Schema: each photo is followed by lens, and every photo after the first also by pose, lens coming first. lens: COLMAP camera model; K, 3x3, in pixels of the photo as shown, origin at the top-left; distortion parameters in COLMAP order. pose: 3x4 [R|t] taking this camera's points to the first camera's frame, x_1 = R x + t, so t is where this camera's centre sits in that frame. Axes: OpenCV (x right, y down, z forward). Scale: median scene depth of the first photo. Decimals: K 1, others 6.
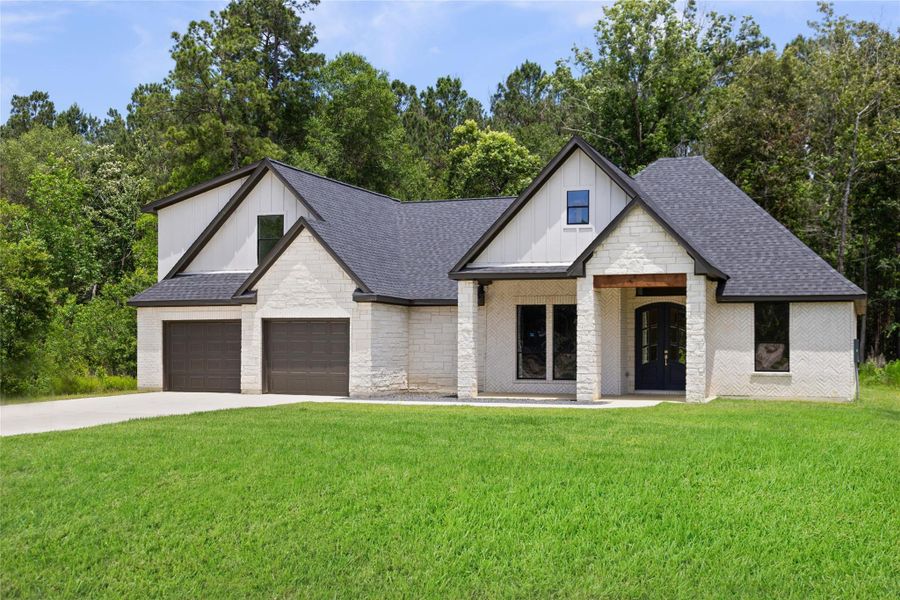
lens RADIAL K [[1011.8, 0, 450.0], [0, 1011.8, 300.0], [0, 0, 1]] dist [-0.012138, -0.025092]
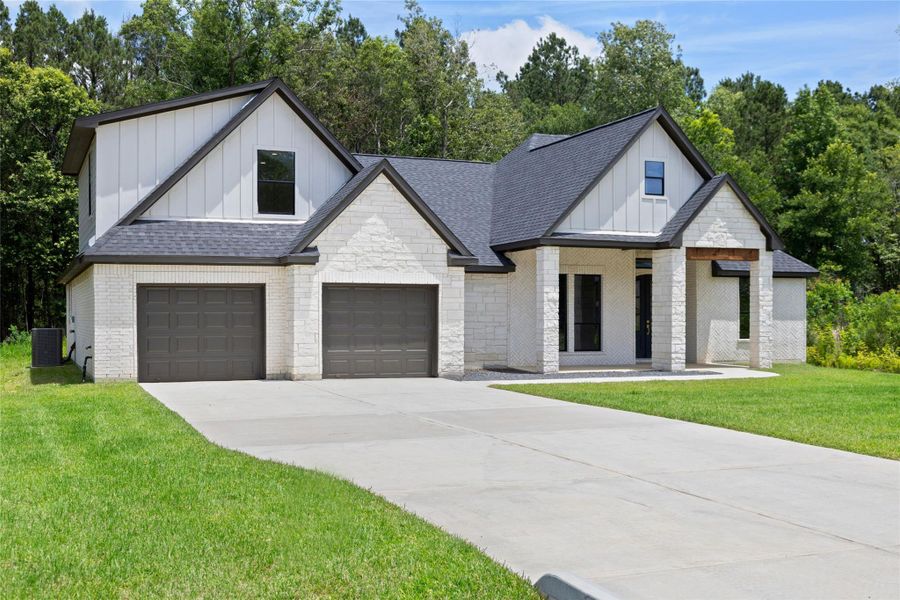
lens RADIAL K [[1011.8, 0, 450.0], [0, 1011.8, 300.0], [0, 0, 1]] dist [-0.012138, -0.025092]
pose [[0.751964, 0.007339, 0.659163, -0.652250], [-0.023755, 0.999590, 0.015970, 0.016943], [-0.658776, -0.027667, 0.751830, 0.357584]]
